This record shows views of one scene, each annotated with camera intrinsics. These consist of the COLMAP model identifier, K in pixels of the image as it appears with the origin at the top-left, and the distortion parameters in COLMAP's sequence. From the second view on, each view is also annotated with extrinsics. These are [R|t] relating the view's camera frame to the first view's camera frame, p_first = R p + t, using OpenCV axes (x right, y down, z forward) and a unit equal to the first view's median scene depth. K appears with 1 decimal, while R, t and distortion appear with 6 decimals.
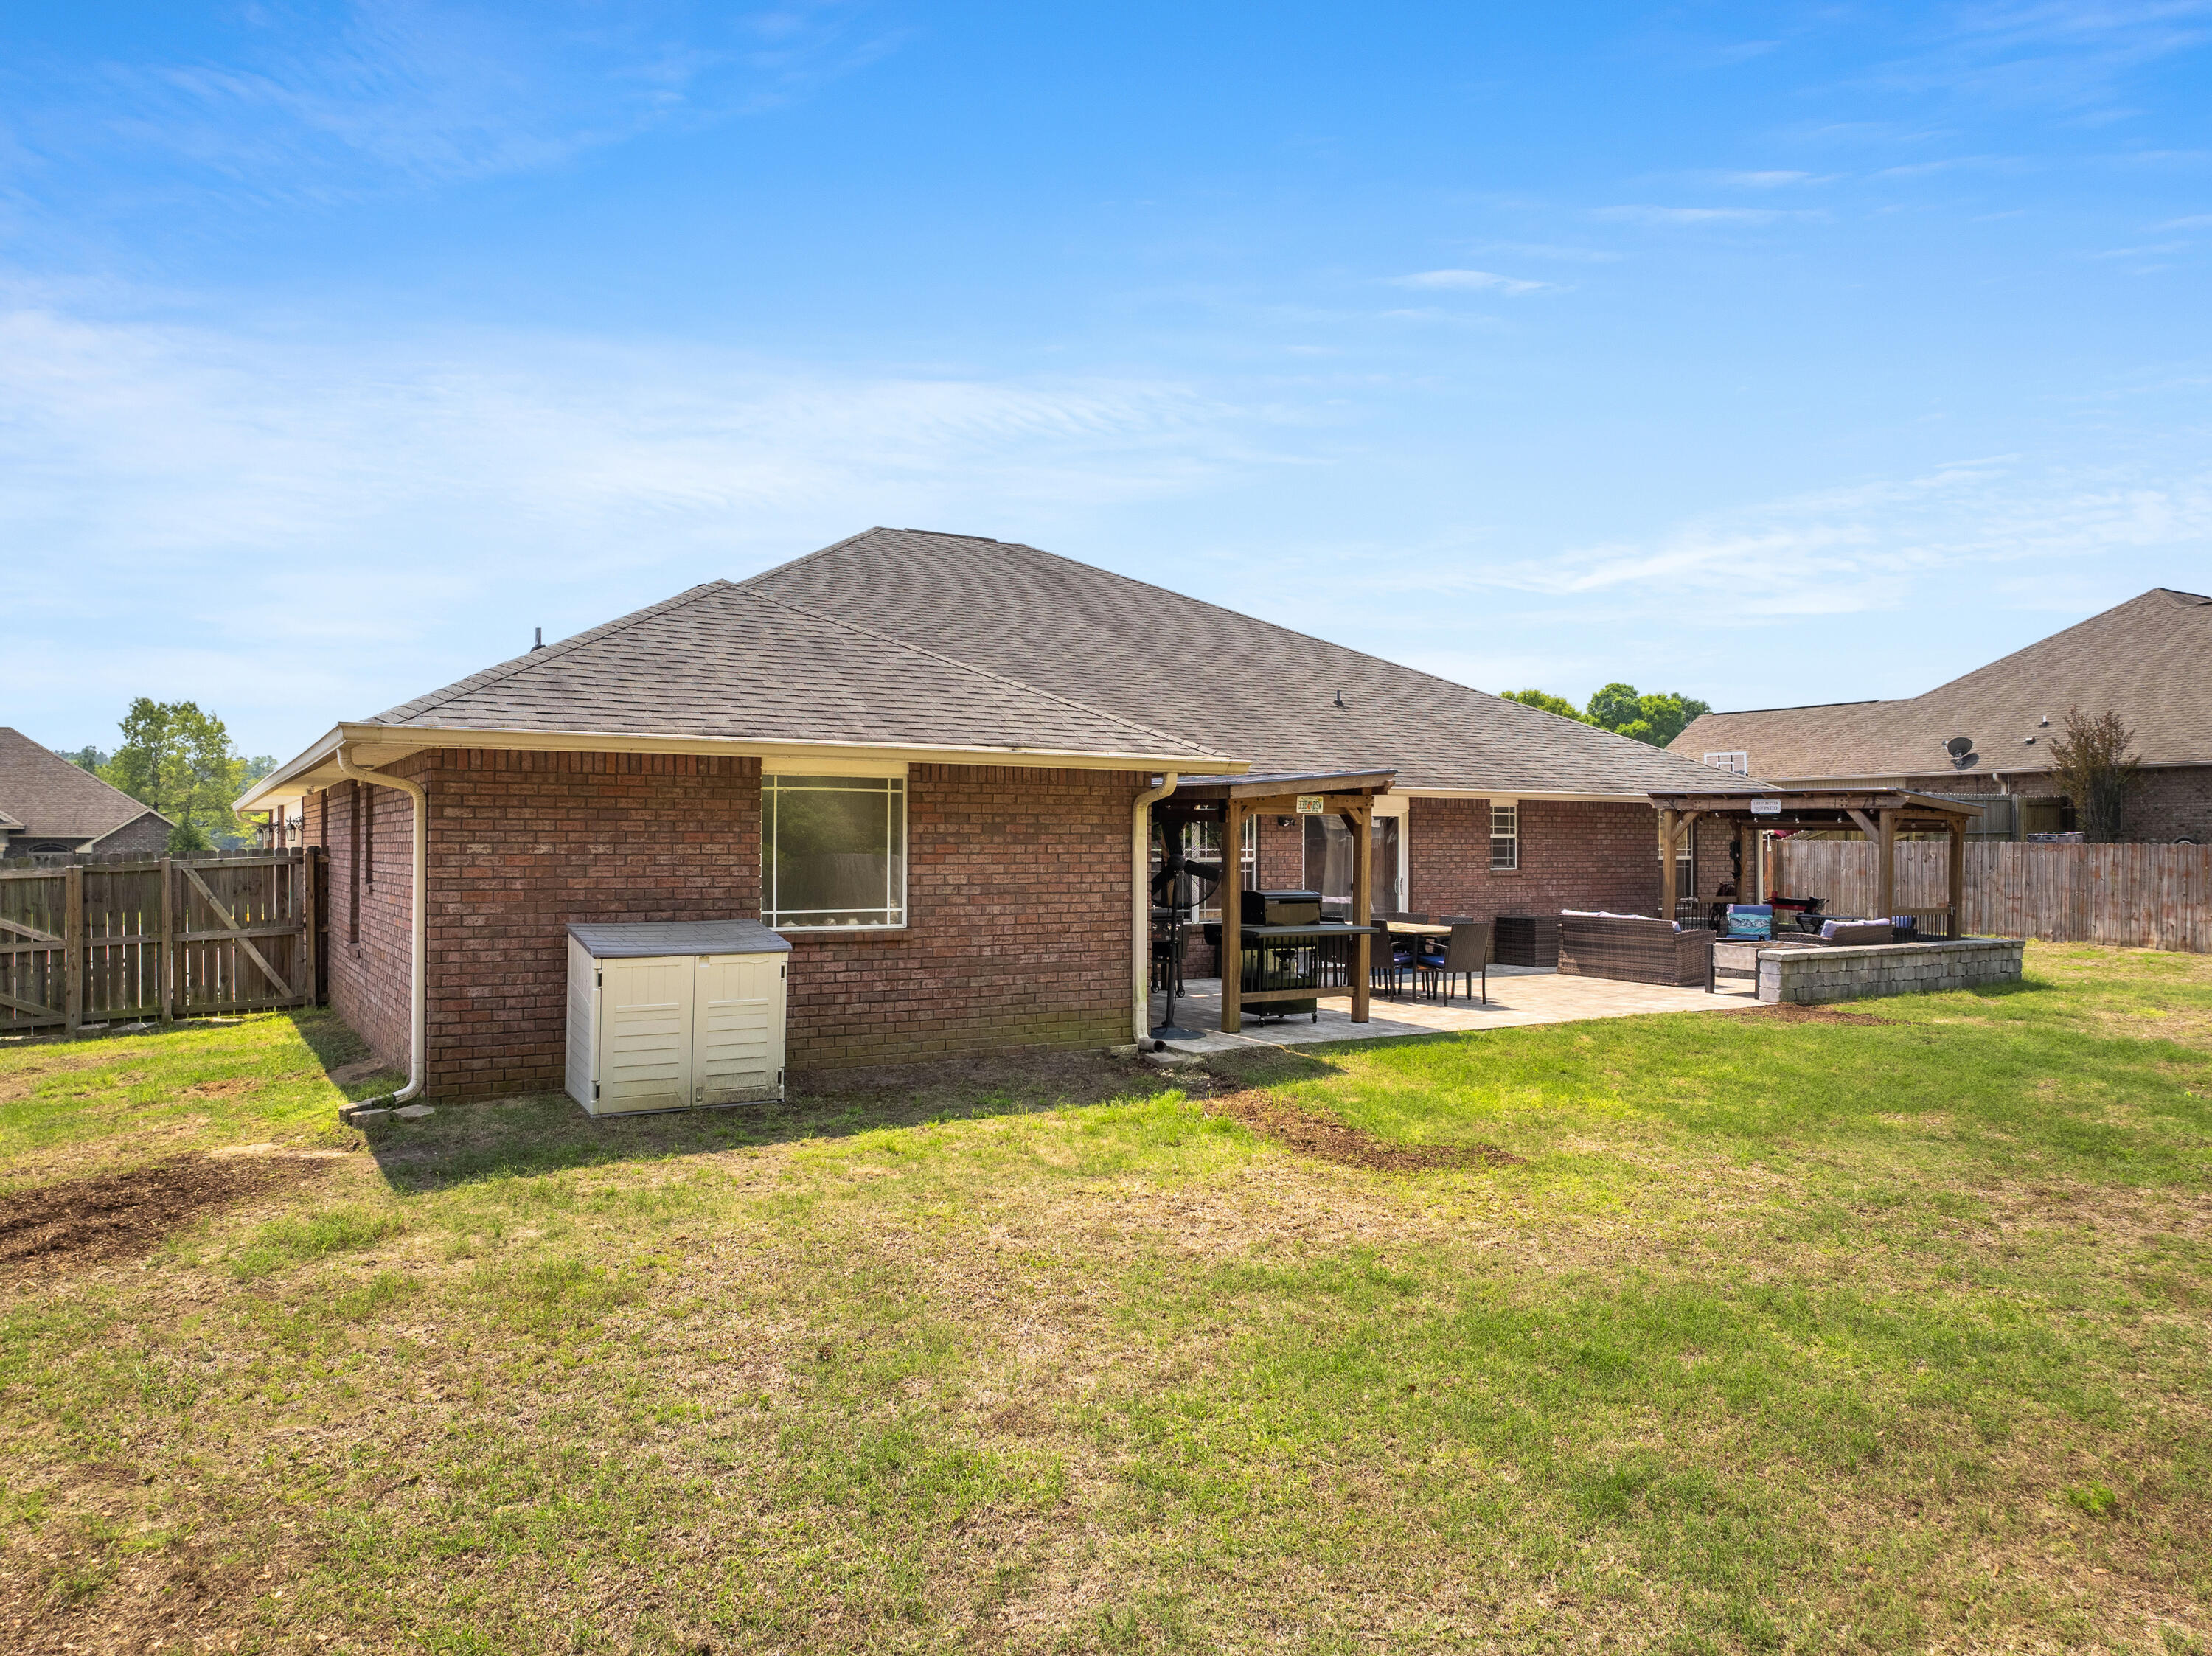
lens RADIAL K [[1553.5, 0, 1106.0], [0, 1553.5, 828.0], [0, 0, 1]] dist [-0.048027, -0.002638]
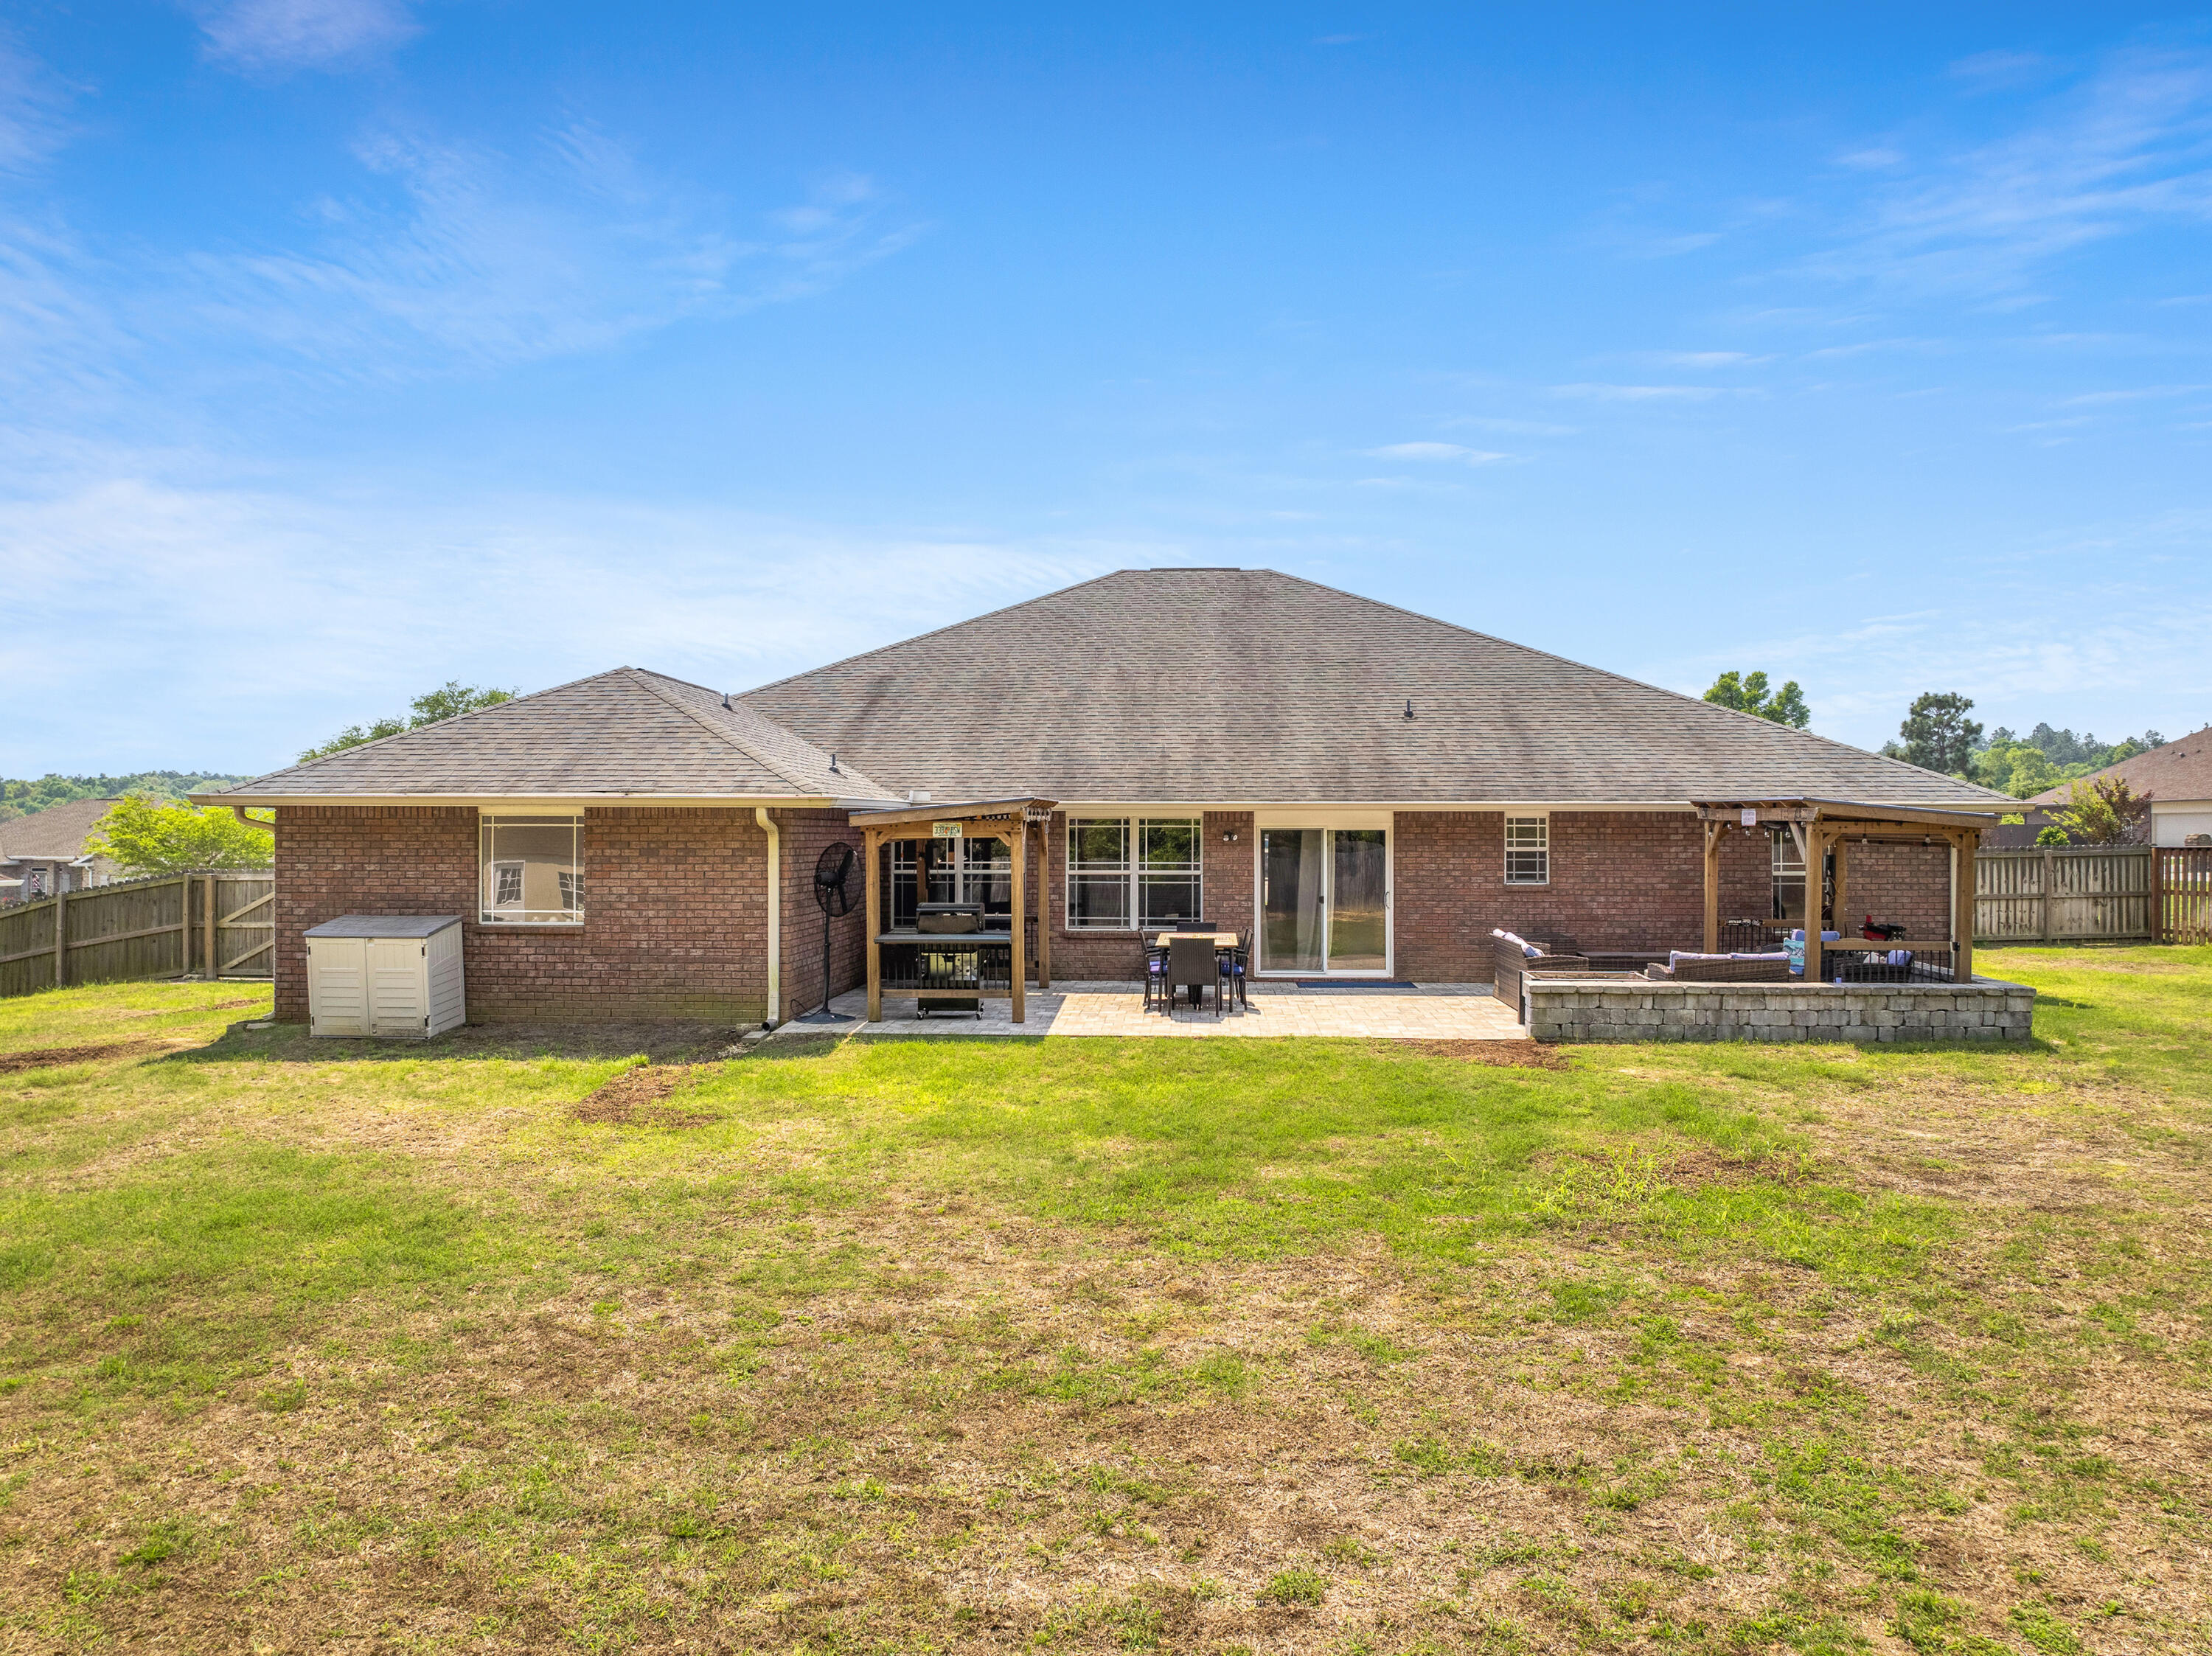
lens RADIAL K [[1553.5, 0, 1106.0], [0, 1553.5, 828.0], [0, 0, 1]] dist [-0.048027, -0.002638]
pose [[0.825701, -0.004367, -0.564092, 0.976223], [0.007253, 0.999970, 0.002875, -0.021001], [0.564062, -0.006466, 0.825707, 0.126845]]
